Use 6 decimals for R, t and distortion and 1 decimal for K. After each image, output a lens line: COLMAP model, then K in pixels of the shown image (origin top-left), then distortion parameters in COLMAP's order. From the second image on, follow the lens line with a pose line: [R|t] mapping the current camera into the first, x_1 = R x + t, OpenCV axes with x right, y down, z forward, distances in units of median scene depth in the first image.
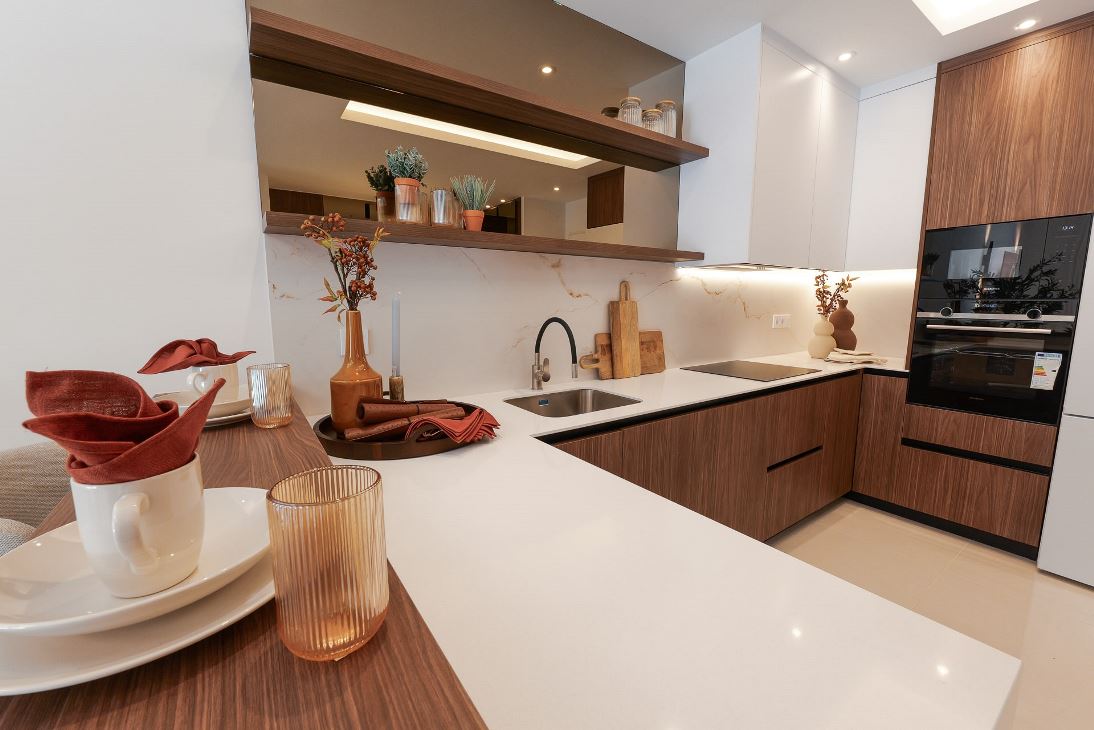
lens RADIAL K [[446.3, 0, 547.0], [0, 446.3, 365.0], [0, 0, 1]] dist [-0.014837, 0.000623]
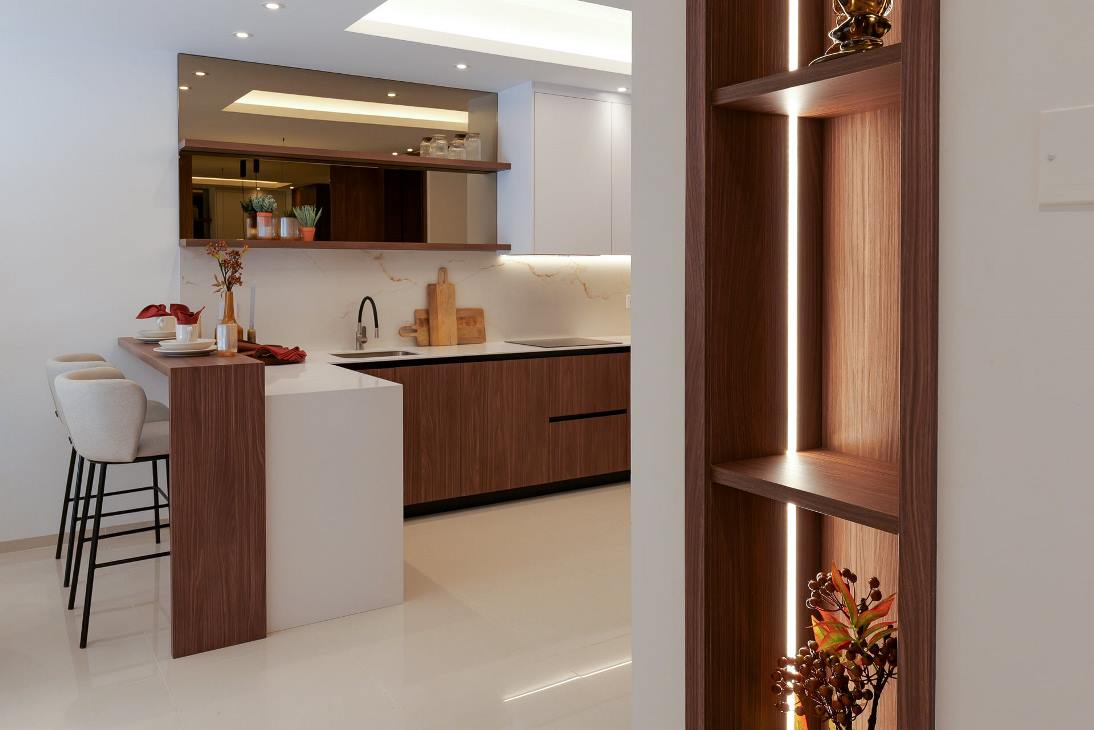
lens RADIAL K [[865.9, 0, 545.0], [0, 865.9, 290.2], [0, 0, 1]] dist [-0.000163, -0.000235]
pose [[0.999168, 0.001575, -0.040760, 0.574841], [-0.006446, 0.992796, -0.119646, 0.165488], [0.040277, 0.119809, 0.991980, -1.415666]]
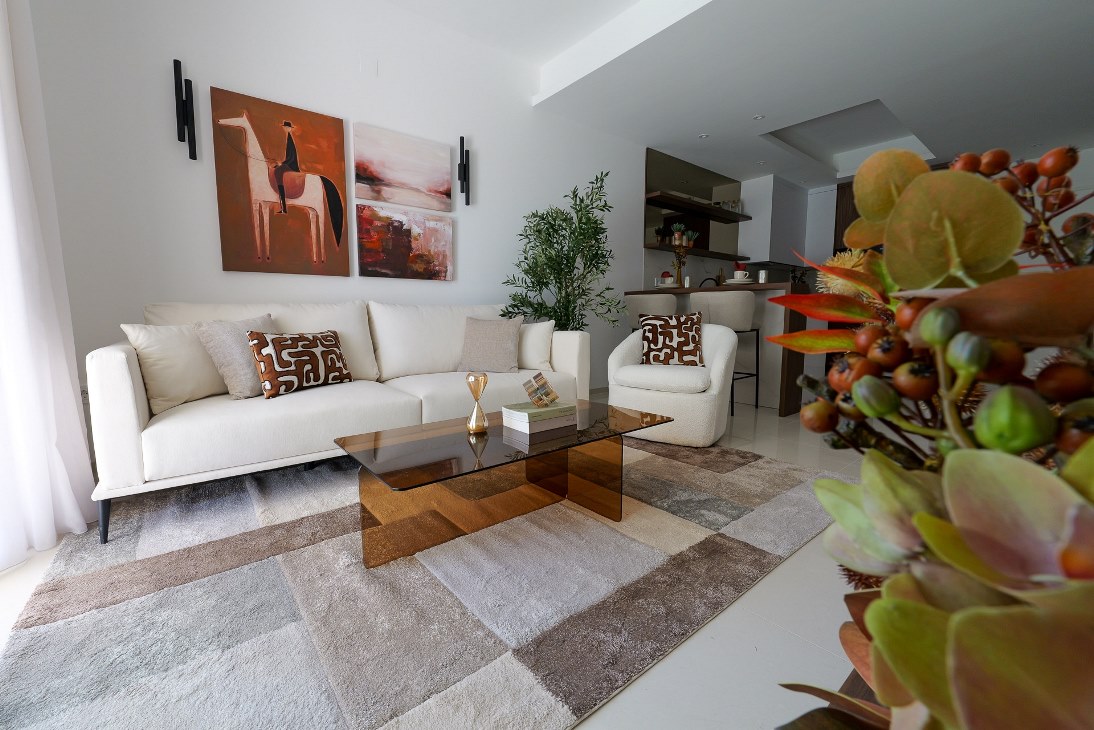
lens RADIAL K [[446.3, 0, 547.0], [0, 446.3, 365.0], [0, 0, 1]] dist [-0.014837, 0.000623]
pose [[0.997534, -0.007257, 0.069808, -1.029349], [0.009509, 0.999443, -0.031984, 0.450434], [-0.069537, 0.032569, 0.997048, -1.486651]]
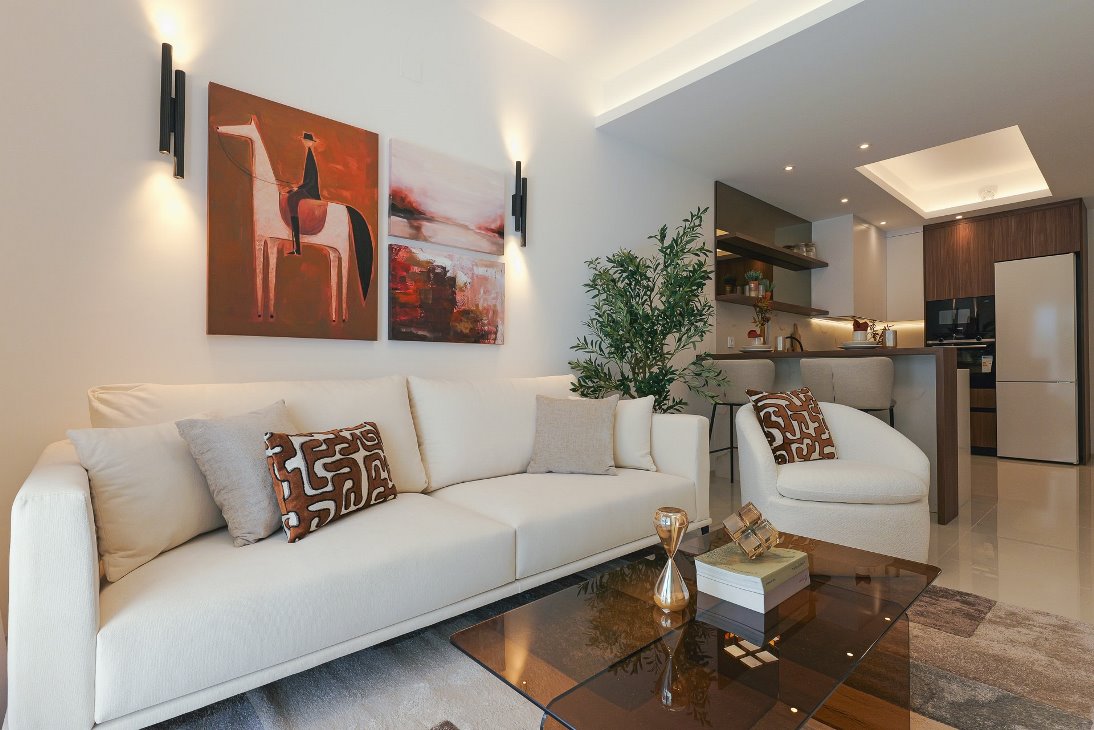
lens RADIAL K [[525.6, 0, 547.0], [0, 525.6, 365.0], [0, 0, 1]] dist [0.000924, -0.000523]
pose [[0.993236, 0.001954, 0.116100, -1.296585], [0.015985, 0.988038, -0.153380, 0.367838], [-0.115011, 0.154198, 0.981323, -1.270594]]
